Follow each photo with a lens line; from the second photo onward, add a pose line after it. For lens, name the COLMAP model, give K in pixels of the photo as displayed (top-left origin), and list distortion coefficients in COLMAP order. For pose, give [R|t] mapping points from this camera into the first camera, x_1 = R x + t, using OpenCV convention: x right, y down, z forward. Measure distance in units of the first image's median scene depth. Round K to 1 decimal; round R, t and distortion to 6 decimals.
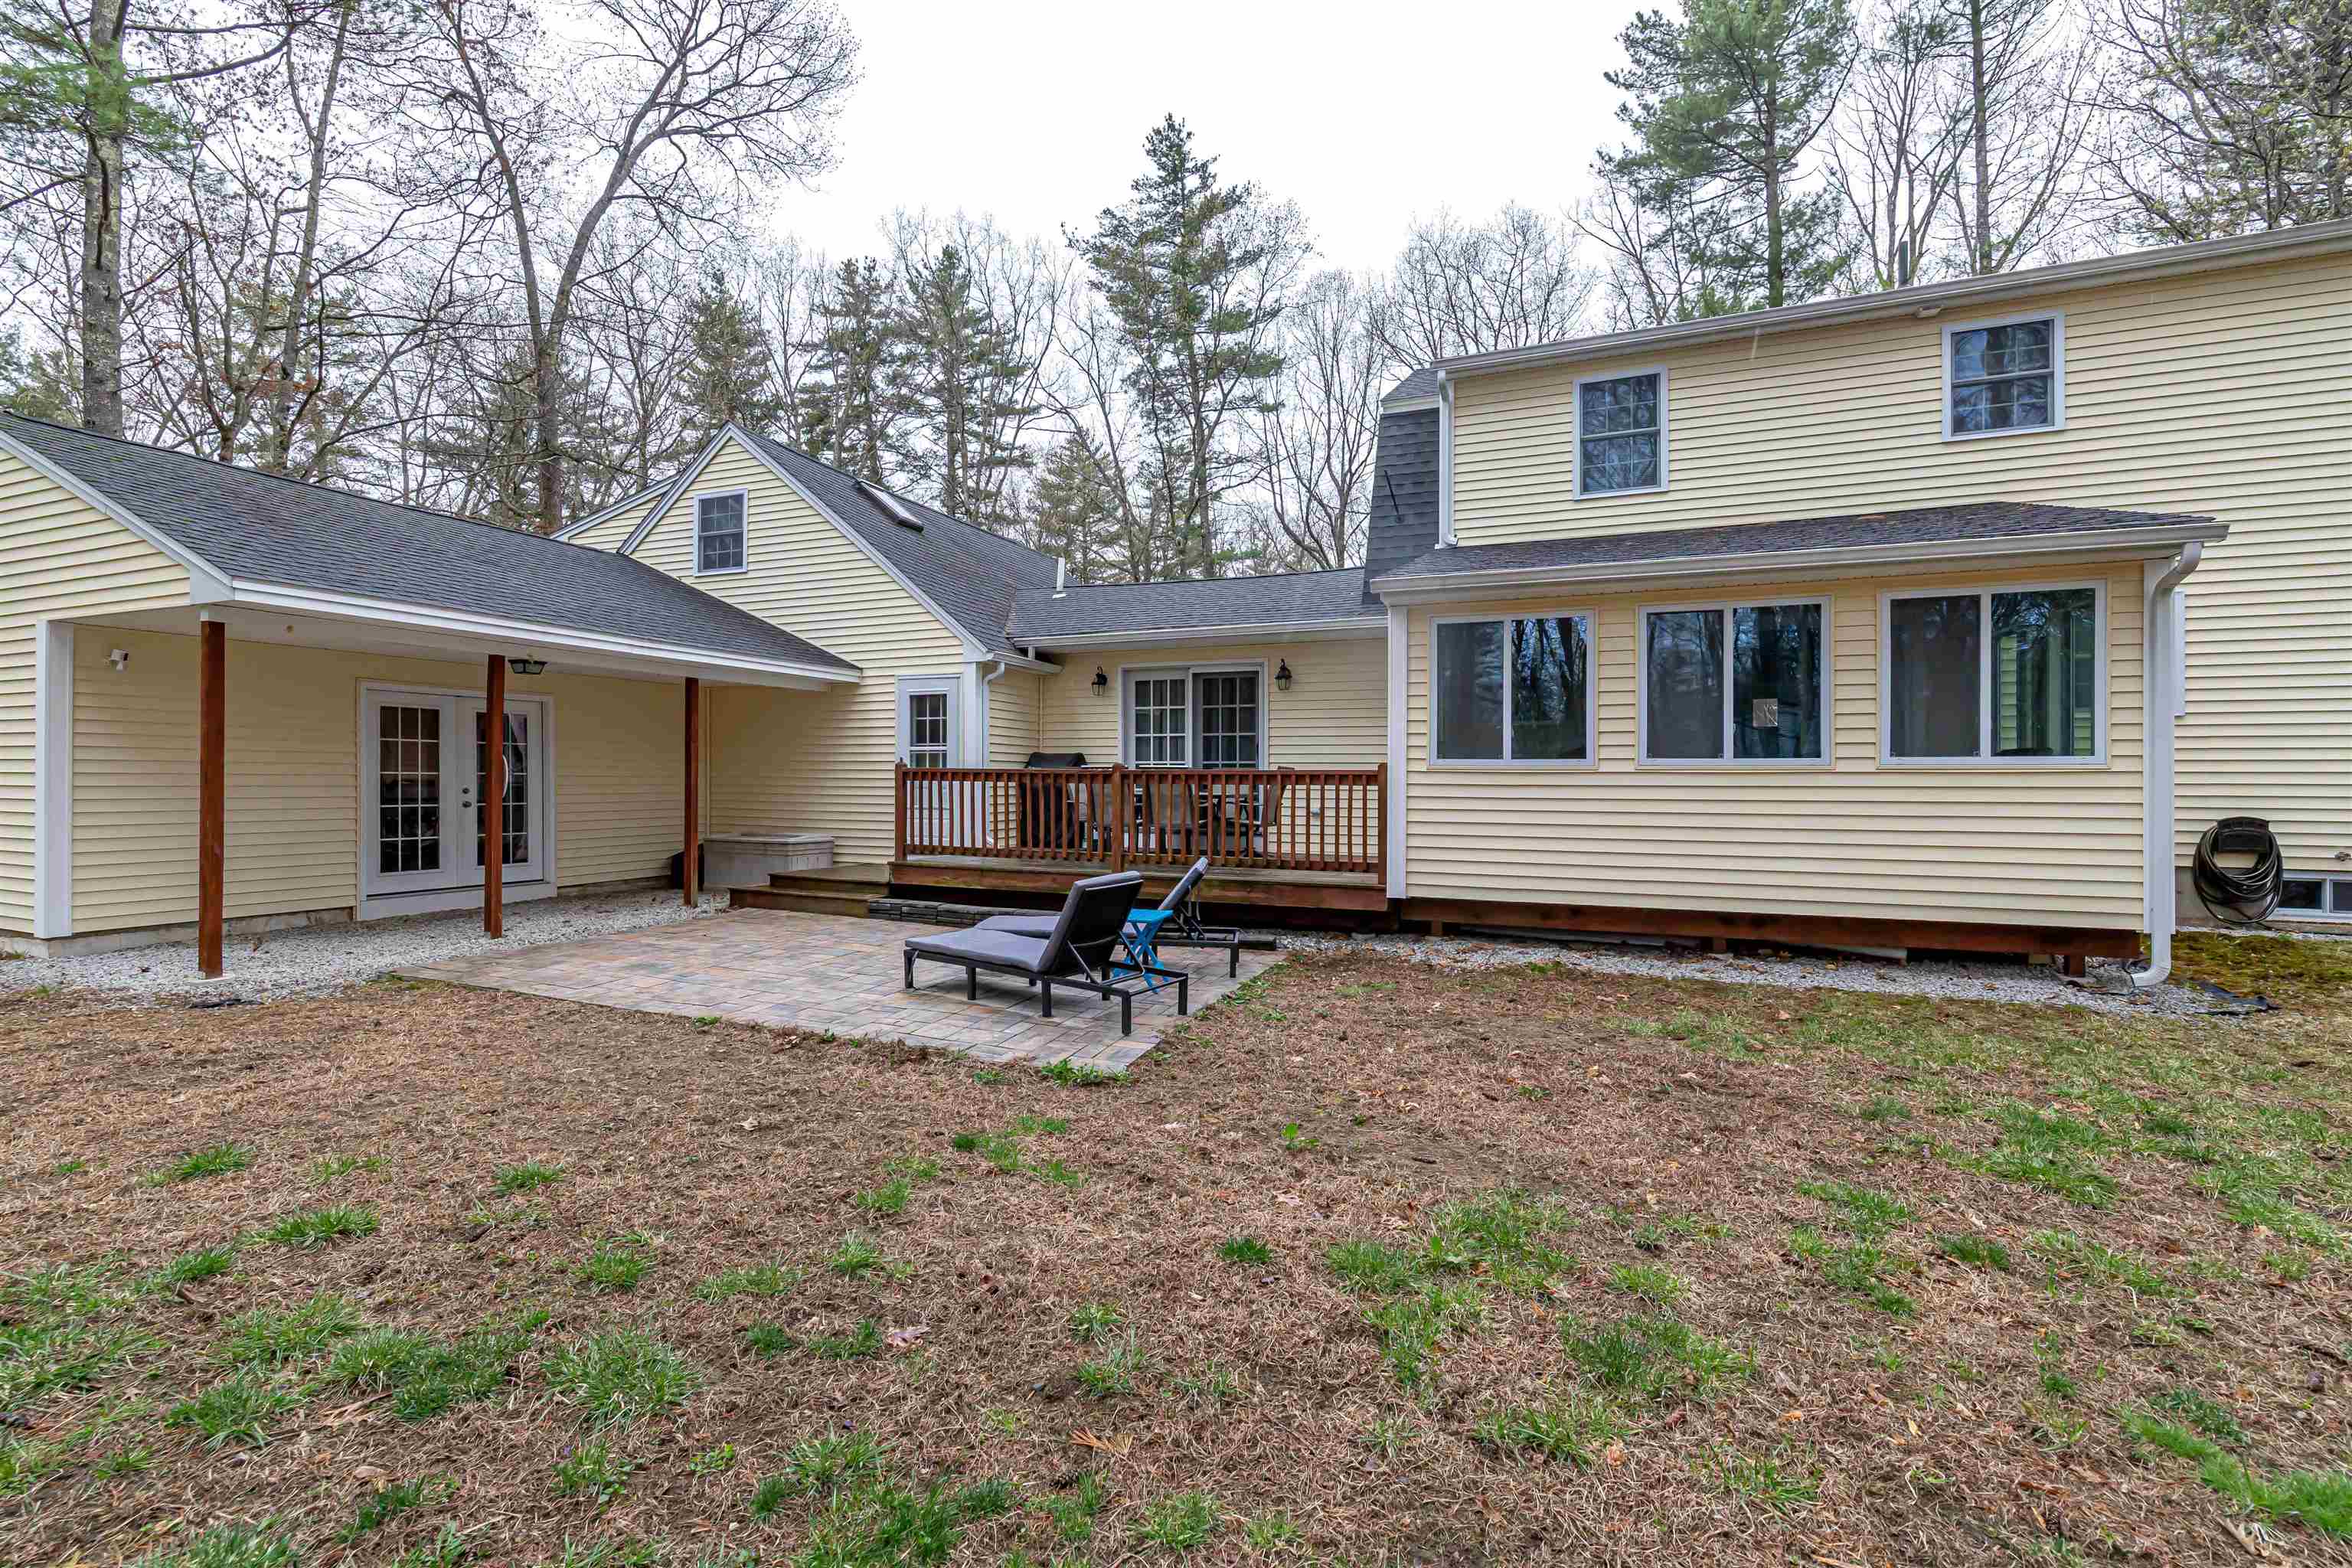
lens RADIAL K [[1017.0, 0, 1156.4], [0, 1017.0, 768.6], [0, 0, 1]] dist [-0.000142, -0.000017]
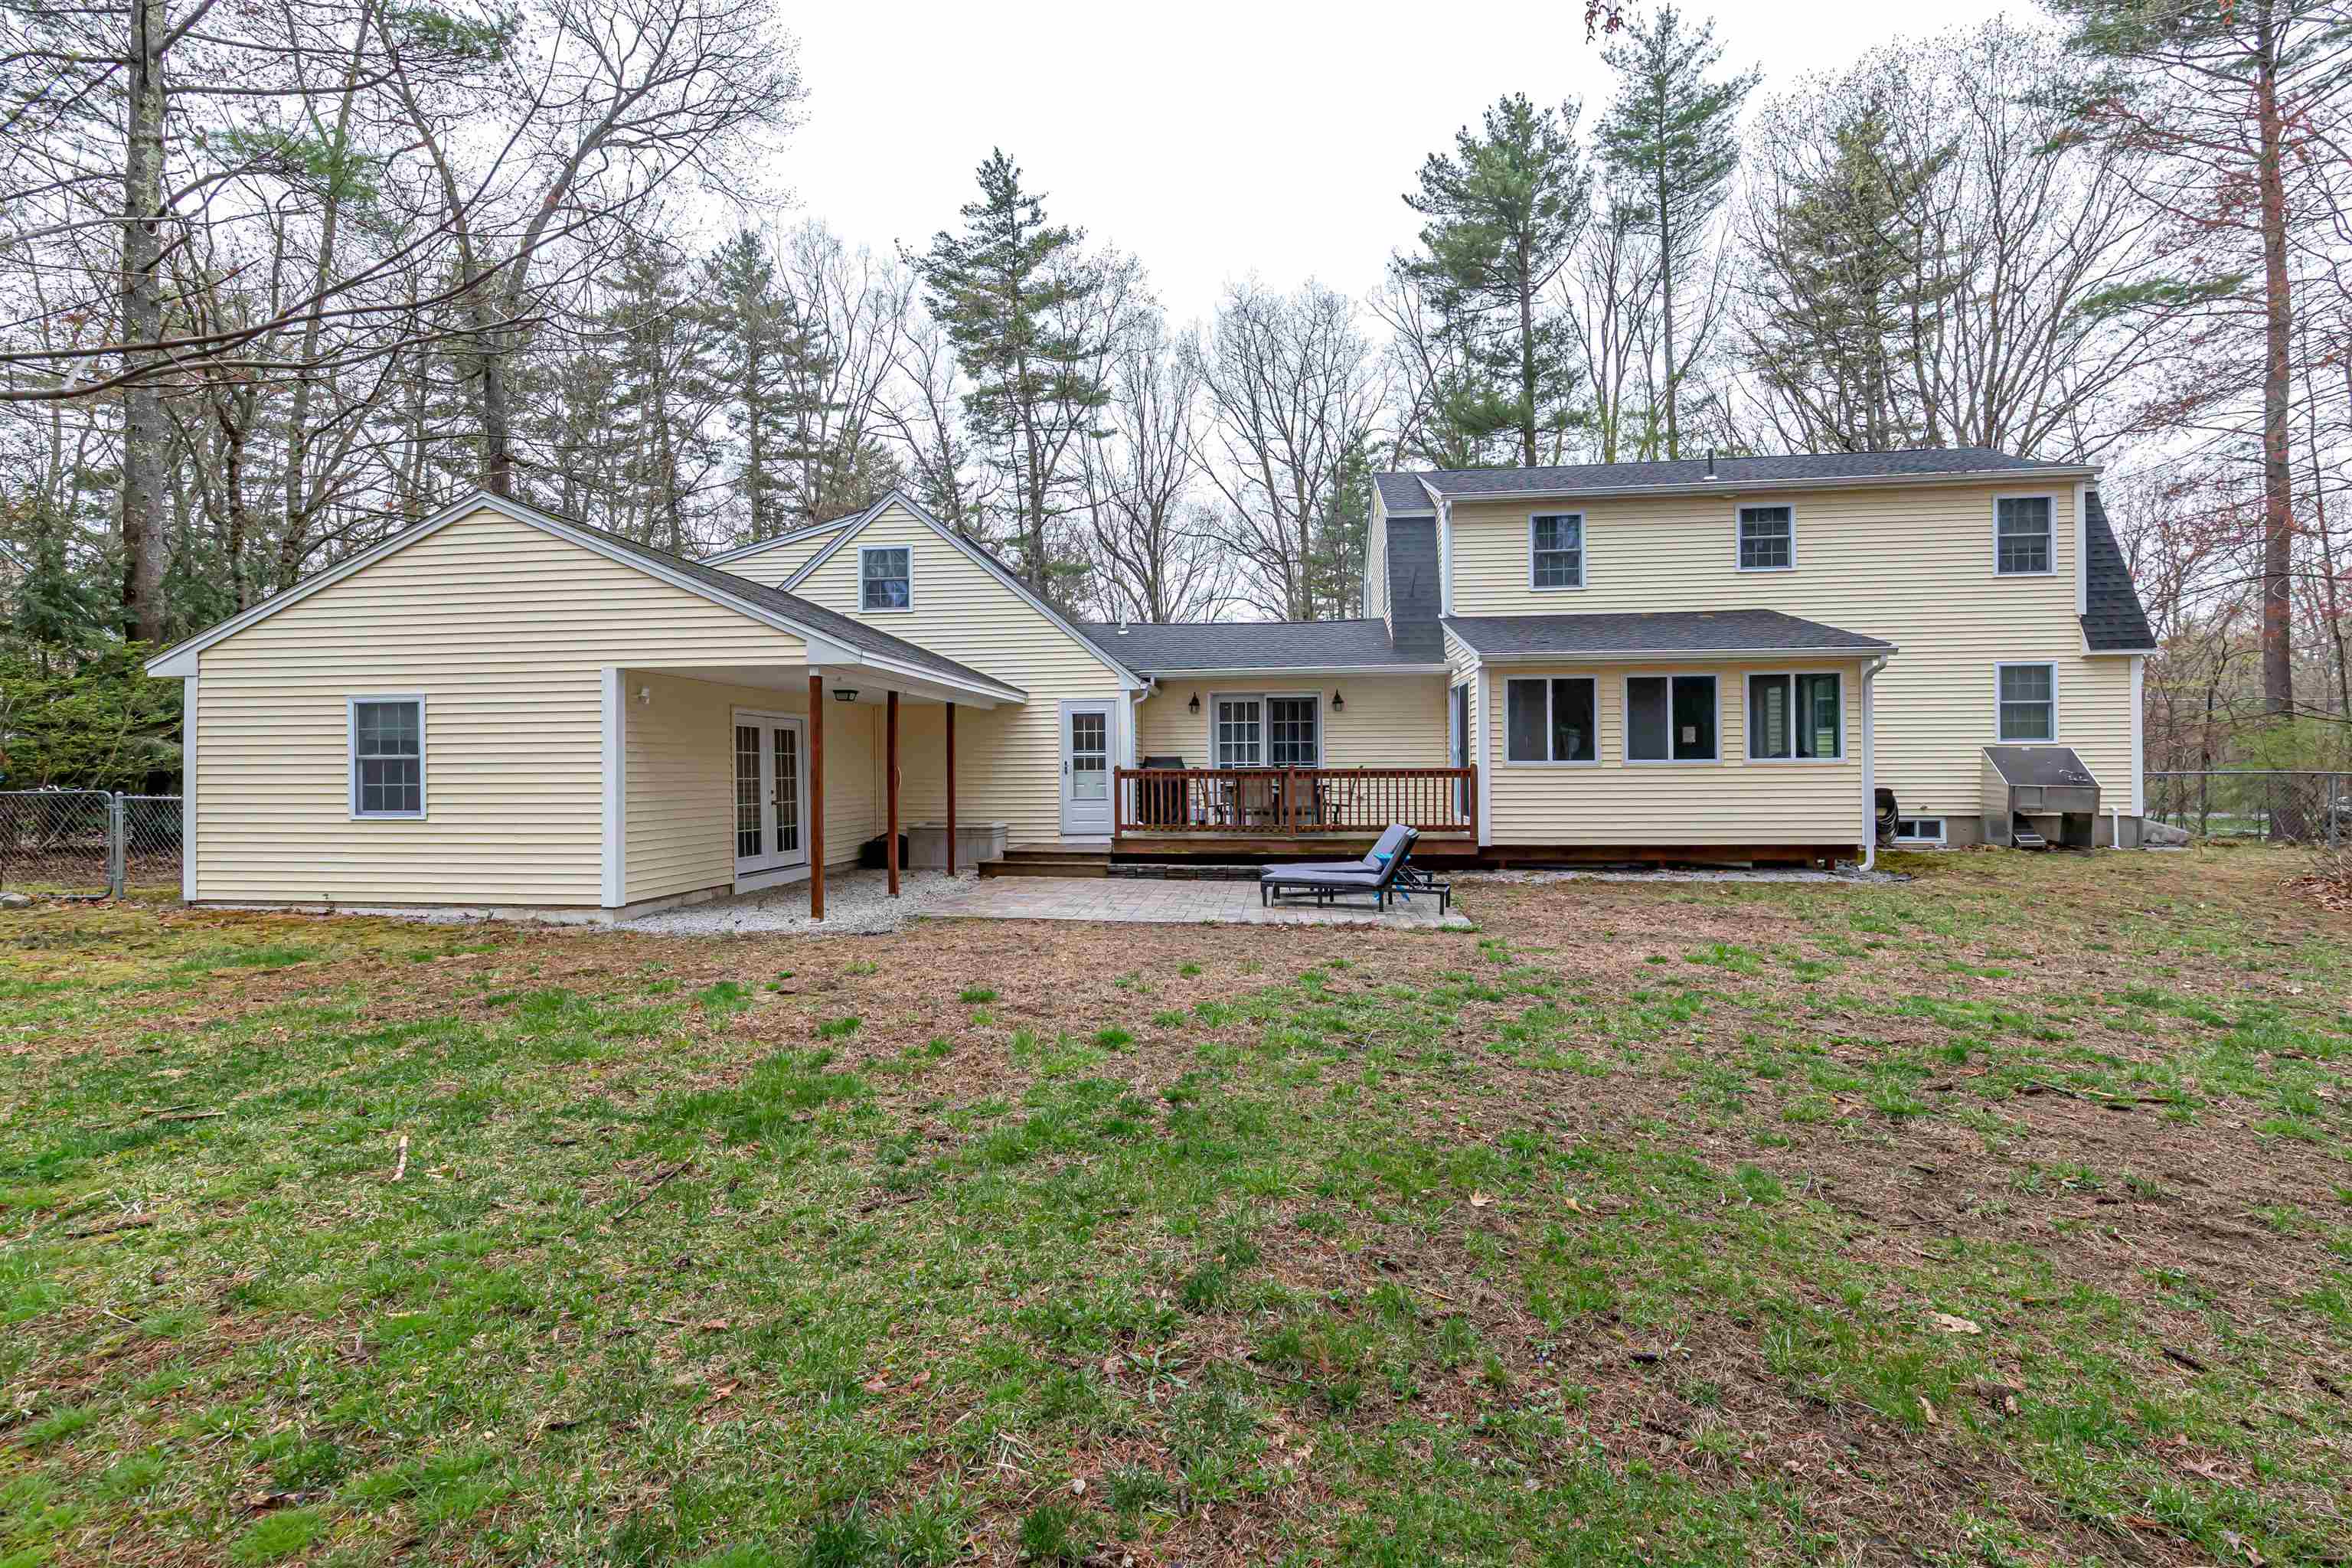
lens RADIAL K [[1017.0, 0, 1157.3], [0, 1017.0, 766.7], [0, 0, 1]] dist [-0.000142, -0.000017]
pose [[0.963654, -0.011497, 0.266904, -0.483522], [0.009357, 0.999913, 0.009289, -0.014379], [-0.266988, -0.006454, 0.963678, -0.302015]]
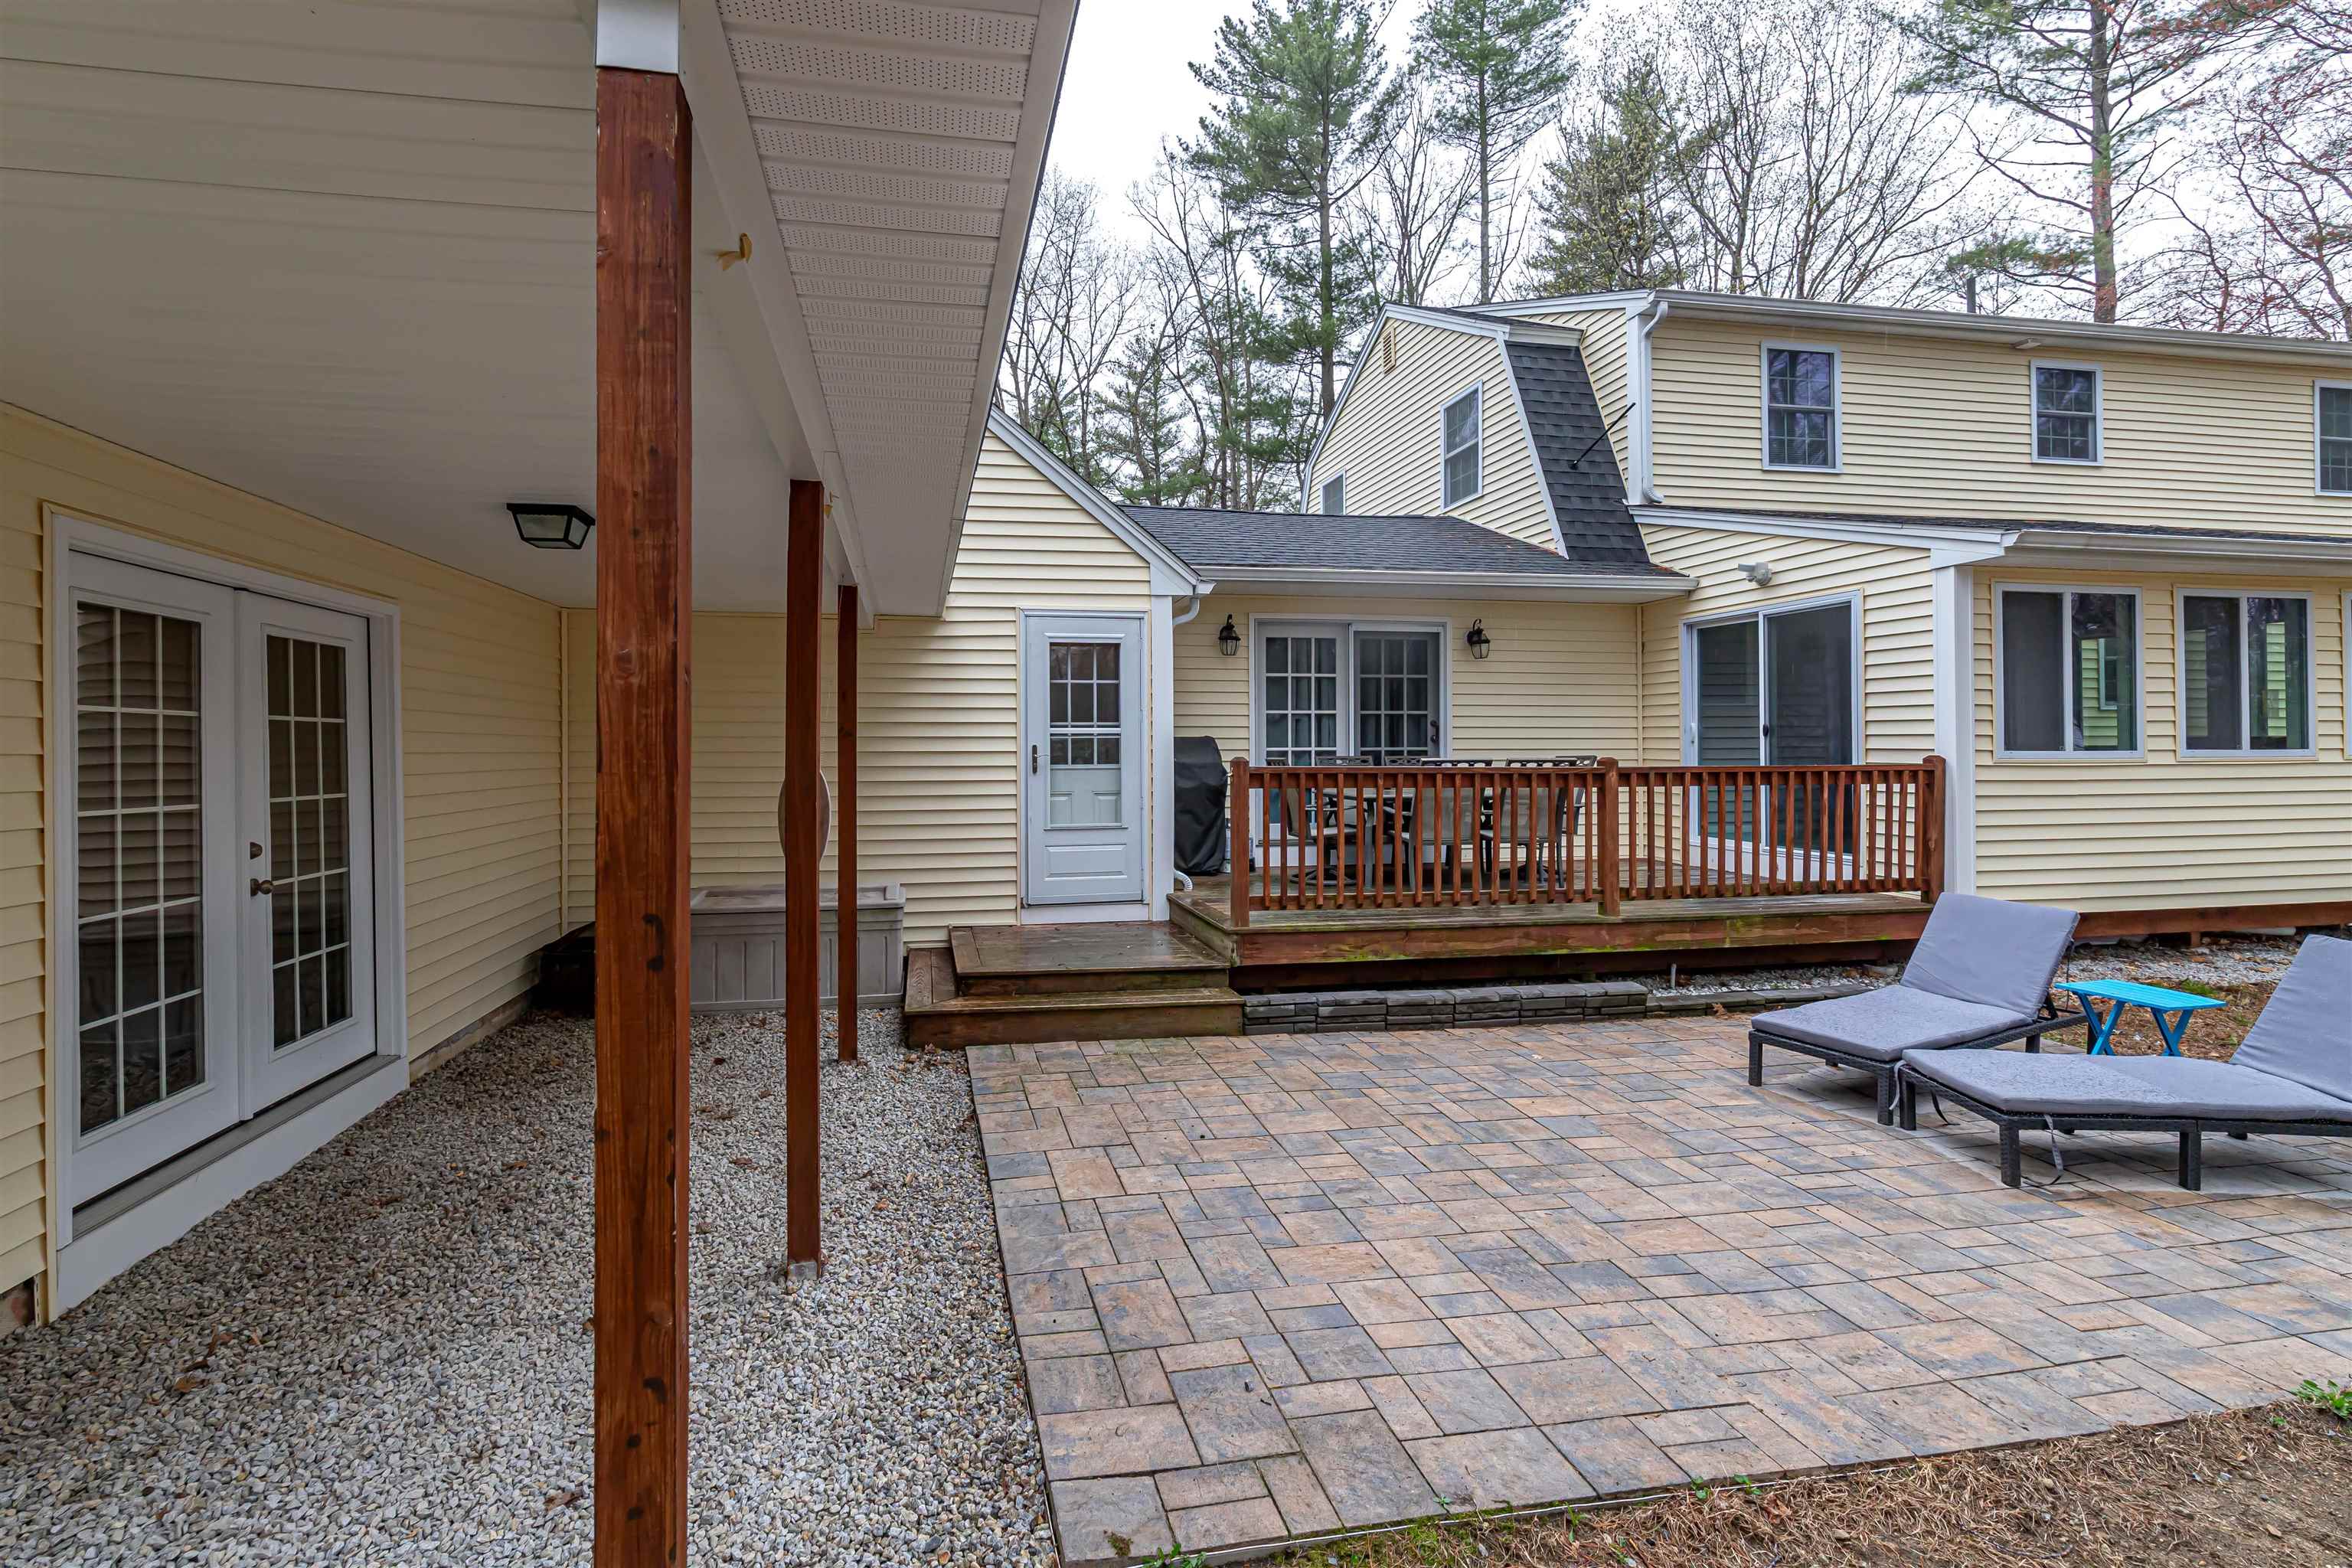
lens RADIAL K [[1017.0, 0, 1093.2], [0, 1017.0, 766.4], [0, 0, 1]] dist [-0.000142, -0.000017]
pose [[0.840363, -0.016059, 0.541786, -0.543611], [0.000687, 0.999592, 0.028564, -0.015219], [-0.542024, -0.023632, 0.840031, 0.468773]]
